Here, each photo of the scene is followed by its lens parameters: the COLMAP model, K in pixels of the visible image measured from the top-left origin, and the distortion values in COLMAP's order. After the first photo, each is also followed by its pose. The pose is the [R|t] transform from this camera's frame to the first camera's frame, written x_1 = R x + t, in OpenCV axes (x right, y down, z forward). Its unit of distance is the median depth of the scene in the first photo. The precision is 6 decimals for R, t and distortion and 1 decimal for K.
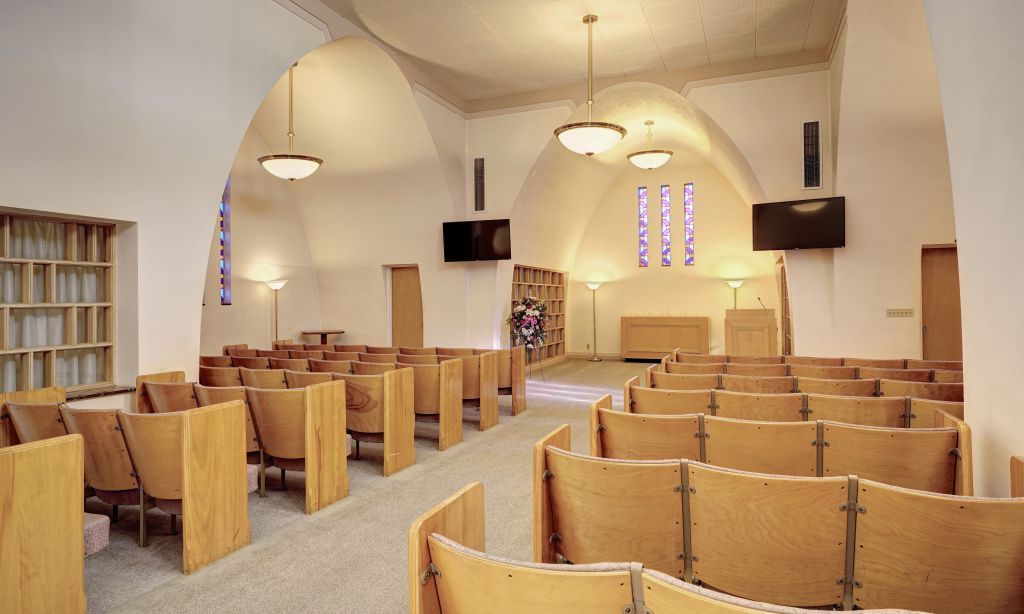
lens RADIAL K [[560.4, 0, 536.5], [0, 560.4, 290.0], [0, 0, 1]] dist [0.001994, -0.000466]
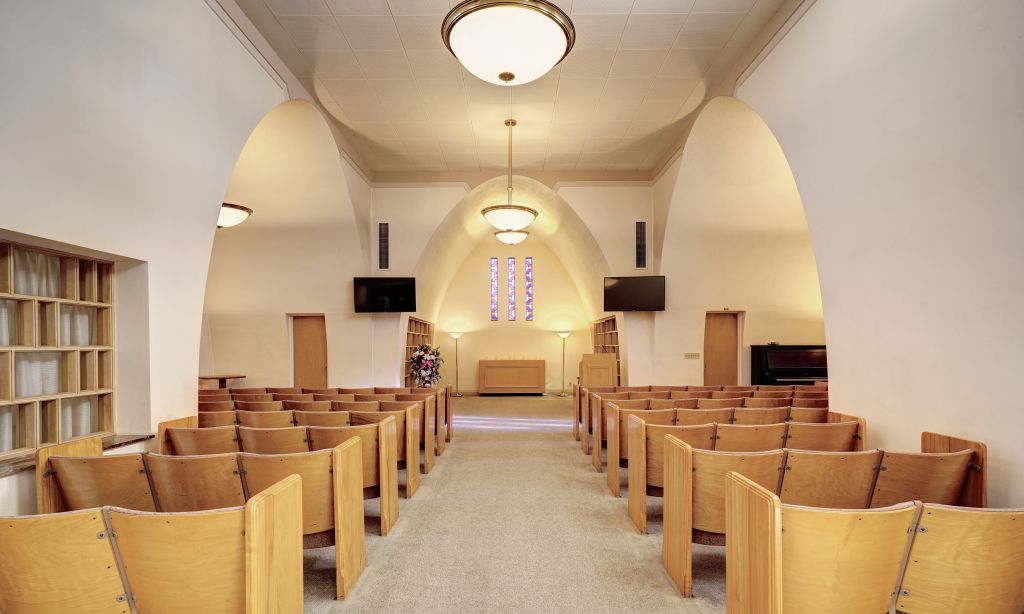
lens RADIAL K [[459.7, 0, 511.8], [0, 459.7, 345.8], [0, 0, 1]] dist [0.000684, 0.000350]
pose [[0.931758, 0.004371, 0.363053, -0.236229], [-0.009283, 0.999887, 0.011788, 0.003722], [-0.362961, -0.014354, 0.931694, 0.027904]]
